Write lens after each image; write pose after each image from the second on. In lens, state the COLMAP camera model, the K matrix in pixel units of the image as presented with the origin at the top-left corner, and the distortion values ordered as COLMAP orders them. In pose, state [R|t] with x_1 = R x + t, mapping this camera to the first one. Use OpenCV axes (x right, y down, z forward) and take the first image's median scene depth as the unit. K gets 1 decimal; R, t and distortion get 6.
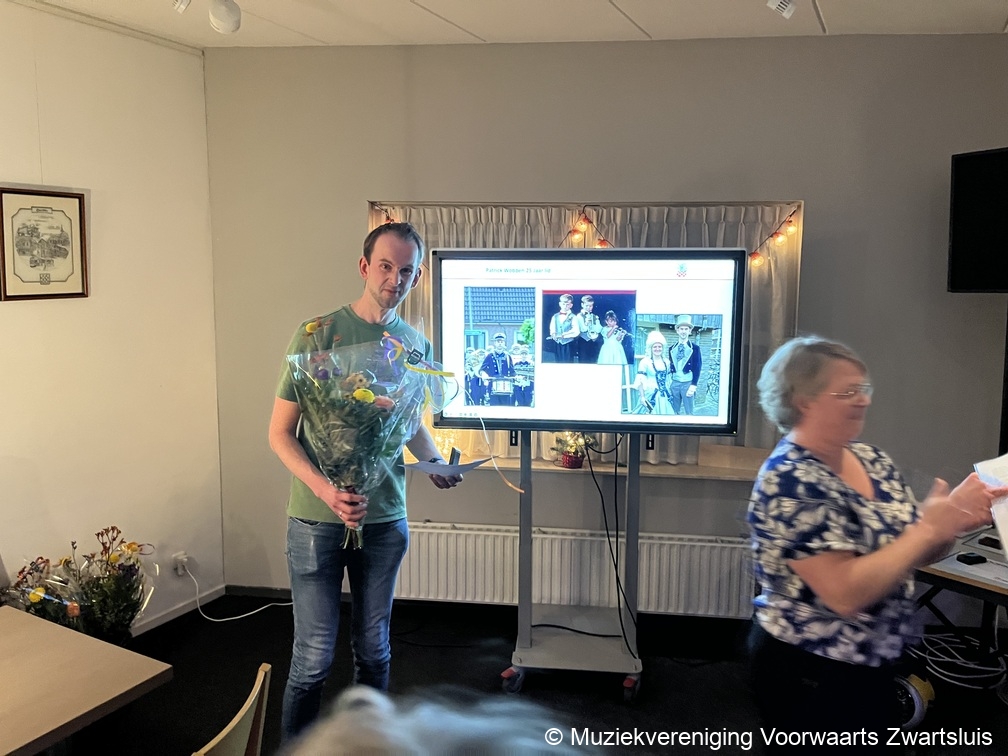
lens RADIAL K [[756.7, 0, 499.2], [0, 756.7, 371.3], [0, 0, 1]] dist [0.048945, -0.059234]
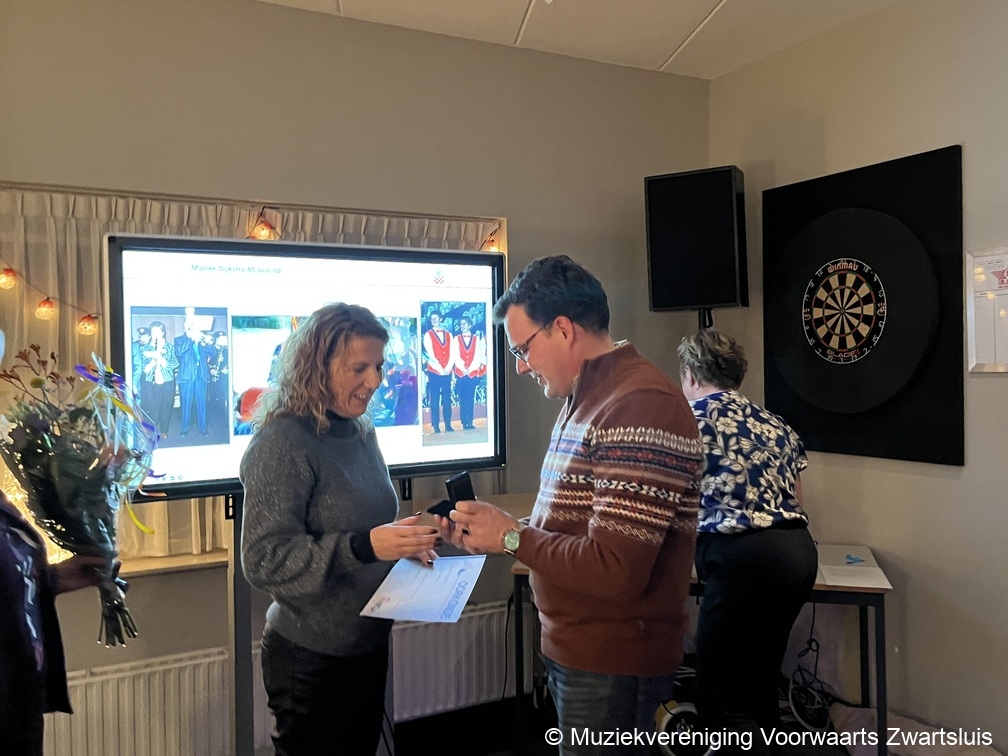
lens RADIAL K [[903.7, 0, 509.7], [0, 903.7, 370.9], [0, 0, 1]] dist [0.059963, -0.067728]
pose [[0.817860, -0.027398, 0.574764, -0.224710], [0.096678, 0.991209, -0.090318, 0.056829], [-0.567237, 0.129434, 0.813320, 0.128516]]
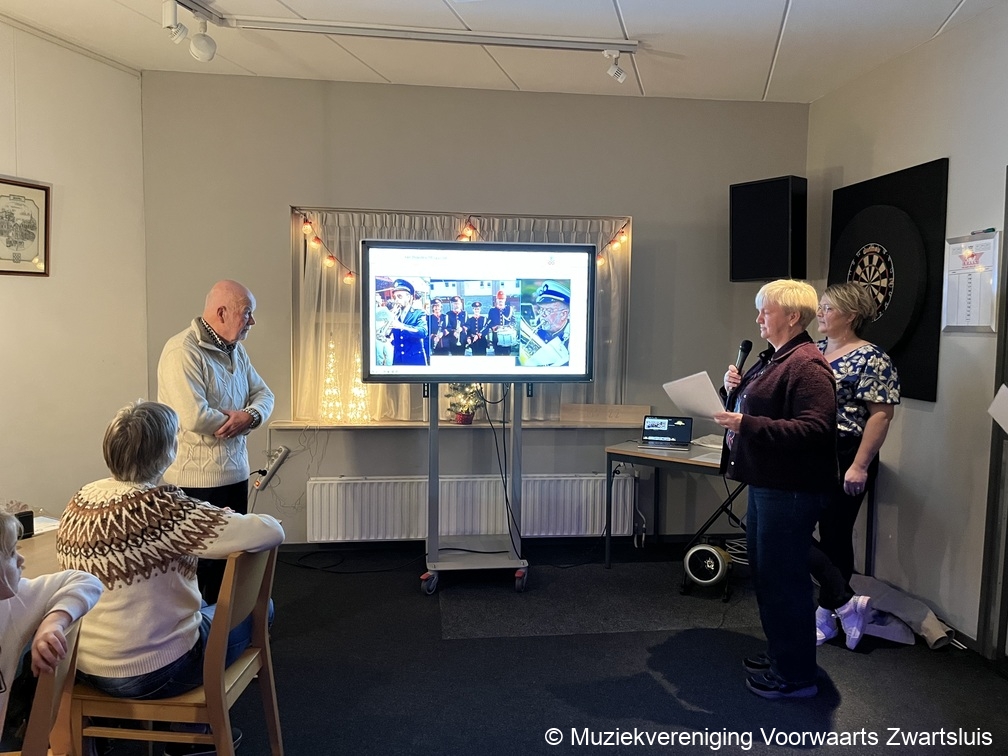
lens RADIAL K [[756.7, 0, 499.2], [0, 756.7, 375.6], [0, 0, 1]] dist [0.048945, -0.059234]
pose [[0.975609, -0.012622, 0.219154, -0.122693], [0.023213, 0.998680, -0.045821, 0.109469], [-0.218286, 0.049790, 0.974614, -0.234821]]
